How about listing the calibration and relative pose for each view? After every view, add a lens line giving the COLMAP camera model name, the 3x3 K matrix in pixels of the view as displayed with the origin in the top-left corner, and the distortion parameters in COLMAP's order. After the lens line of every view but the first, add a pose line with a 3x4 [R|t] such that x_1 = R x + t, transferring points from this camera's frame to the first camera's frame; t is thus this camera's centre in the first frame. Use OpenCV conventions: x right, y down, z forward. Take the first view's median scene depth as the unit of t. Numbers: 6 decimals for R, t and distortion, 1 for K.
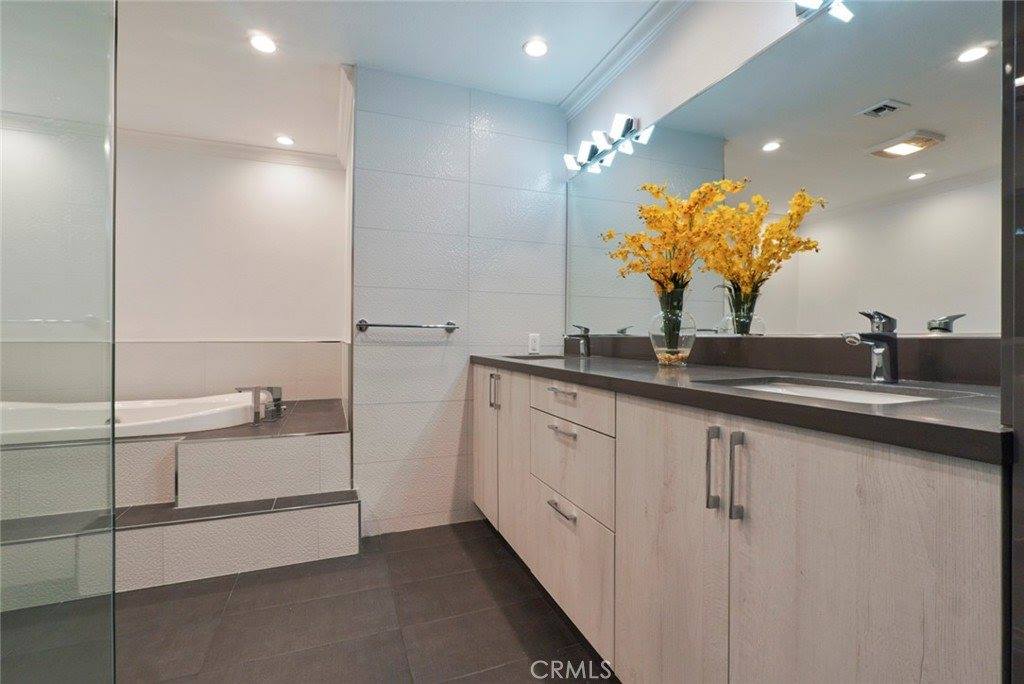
lens RADIAL K [[467.7, 0, 523.2], [0, 467.7, 340.1], [0, 0, 1]] dist [0.000629, 0.000559]
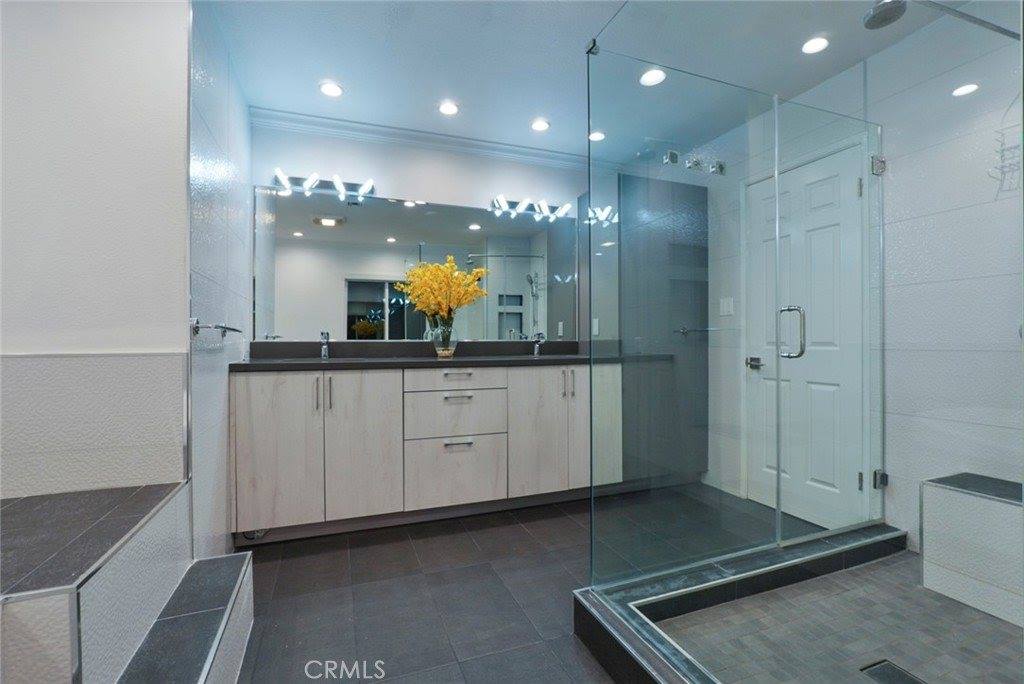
lens RADIAL K [[467.7, 0, 523.2], [0, 467.7, 340.1], [0, 0, 1]] dist [0.000629, 0.000559]
pose [[-0.007827, 0.004065, 0.999961, -1.526940], [0.011863, 0.999922, -0.003972, -0.001712], [-0.999899, 0.011831, -0.007874, 0.736442]]
